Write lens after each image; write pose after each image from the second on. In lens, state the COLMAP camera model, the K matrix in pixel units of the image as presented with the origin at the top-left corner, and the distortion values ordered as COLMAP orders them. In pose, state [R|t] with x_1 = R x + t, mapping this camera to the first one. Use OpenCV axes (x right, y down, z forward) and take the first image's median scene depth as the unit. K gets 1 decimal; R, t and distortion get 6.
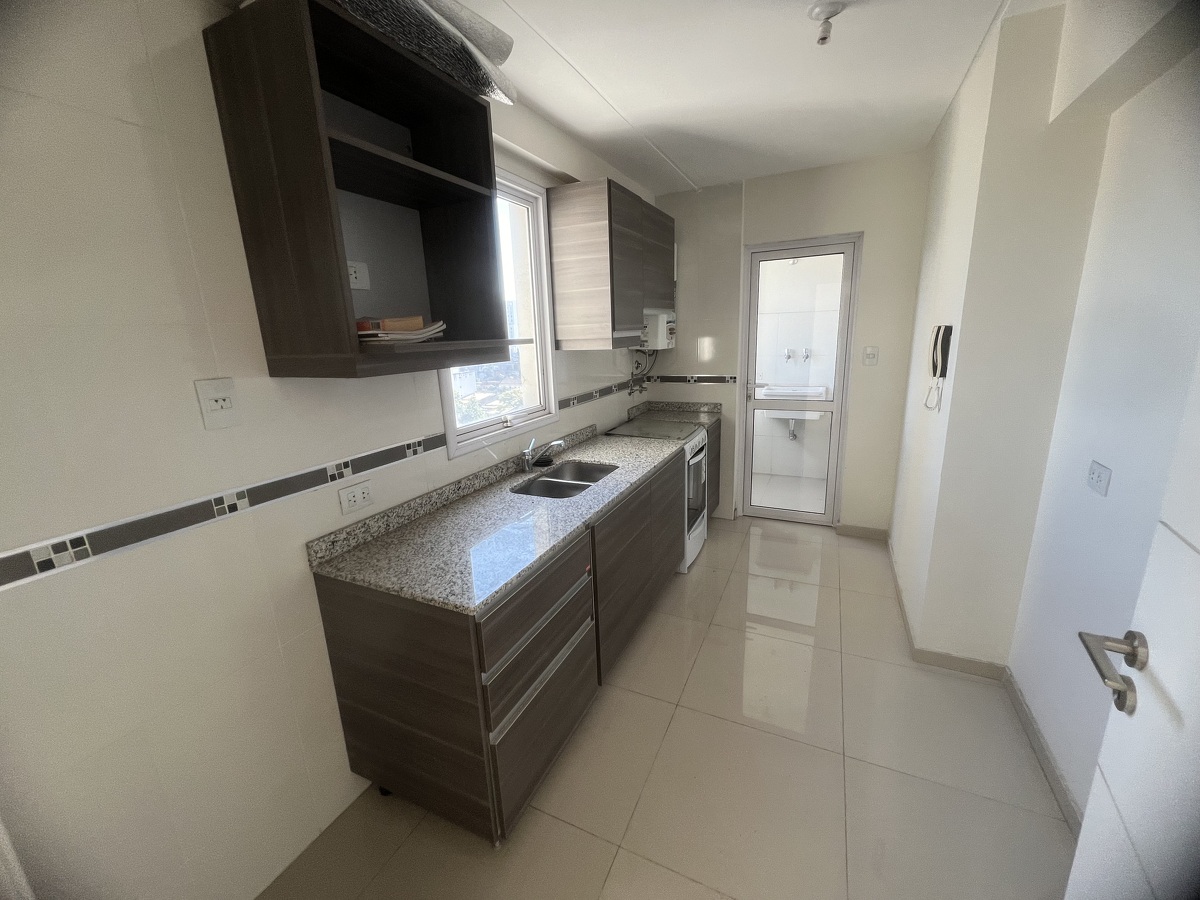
lens RADIAL K [[478.3, 0, 598.3], [0, 478.3, 448.5], [0, 0, 1]] dist [0.004688, -0.000198]
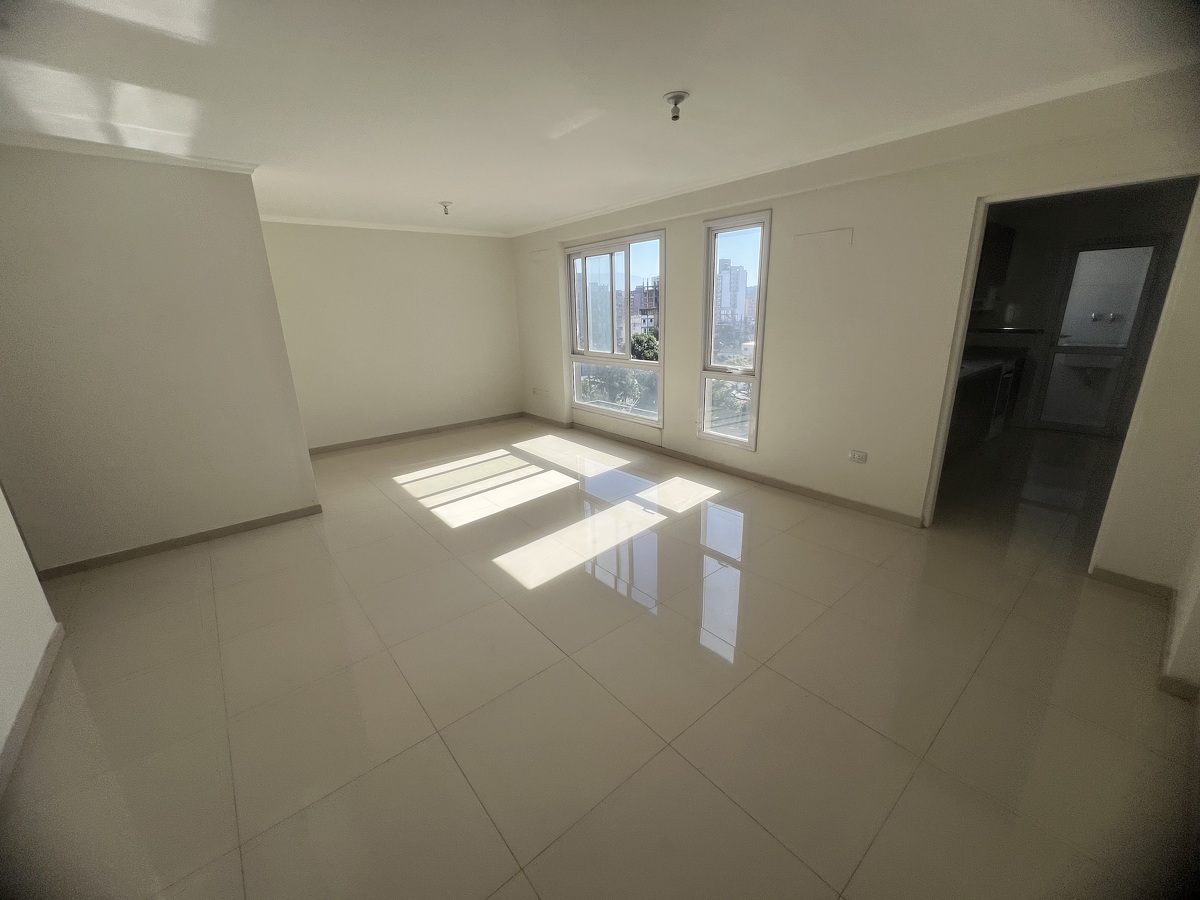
lens RADIAL K [[478.3, 0, 604.6], [0, 478.3, 450.7], [0, 0, 1]] dist [0.004688, -0.000198]
pose [[0.909727, 0.130439, -0.394185, -0.317952], [-0.103071, 0.990601, 0.089925, 0.228910], [0.402210, -0.041178, 0.914621, -0.934236]]
